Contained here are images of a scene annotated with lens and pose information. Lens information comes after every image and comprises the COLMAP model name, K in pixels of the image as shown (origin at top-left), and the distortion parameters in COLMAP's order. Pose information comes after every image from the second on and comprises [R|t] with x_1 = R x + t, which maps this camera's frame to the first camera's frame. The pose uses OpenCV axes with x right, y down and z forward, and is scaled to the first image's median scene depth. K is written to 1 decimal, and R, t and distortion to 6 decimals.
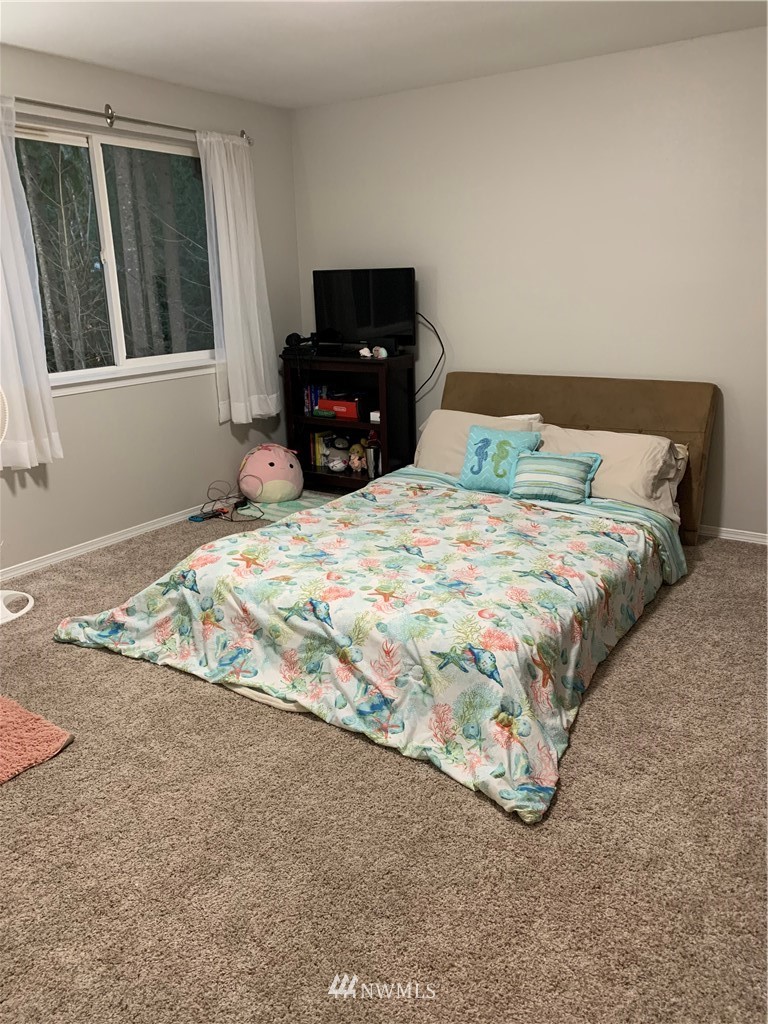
lens RADIAL K [[776.0, 0, 381.6], [0, 776.0, 509.7], [0, 0, 1]] dist [0.035189, -0.024528]
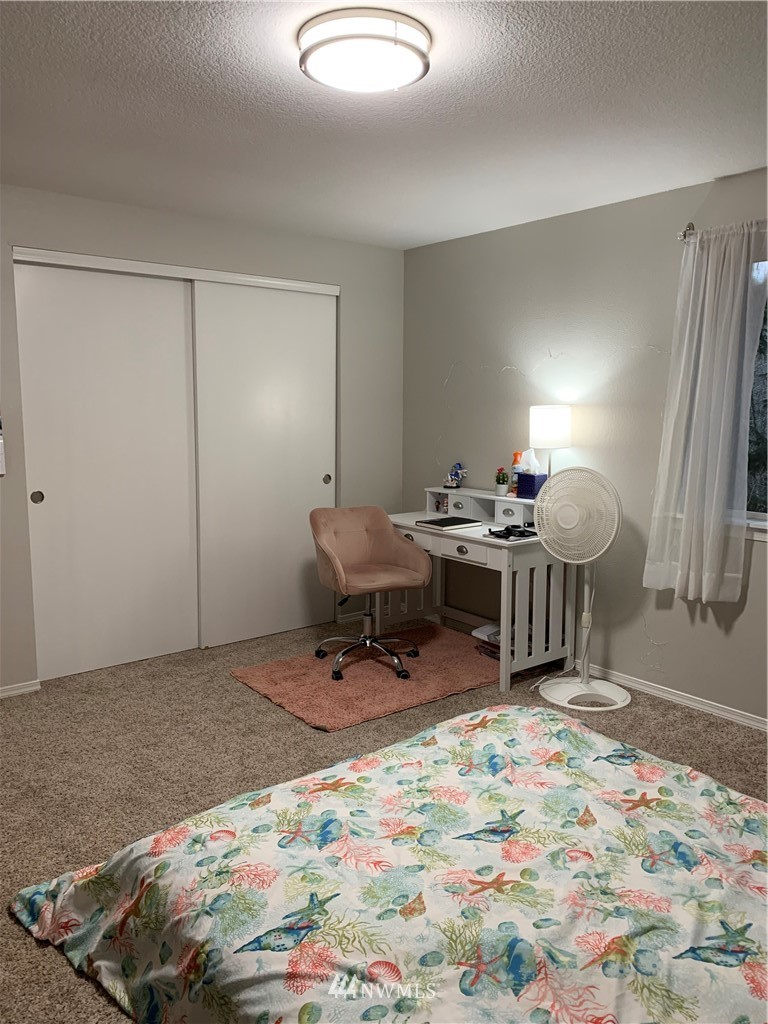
lens RADIAL K [[776.0, 0, 379.7], [0, 776.0, 516.5], [0, 0, 1]] dist [0.035189, -0.024528]
pose [[-0.291796, 0.158267, -0.943296, 0.674025], [-0.268331, 0.933066, 0.239555, -0.344072], [0.918071, 0.323016, -0.229797, 1.047838]]
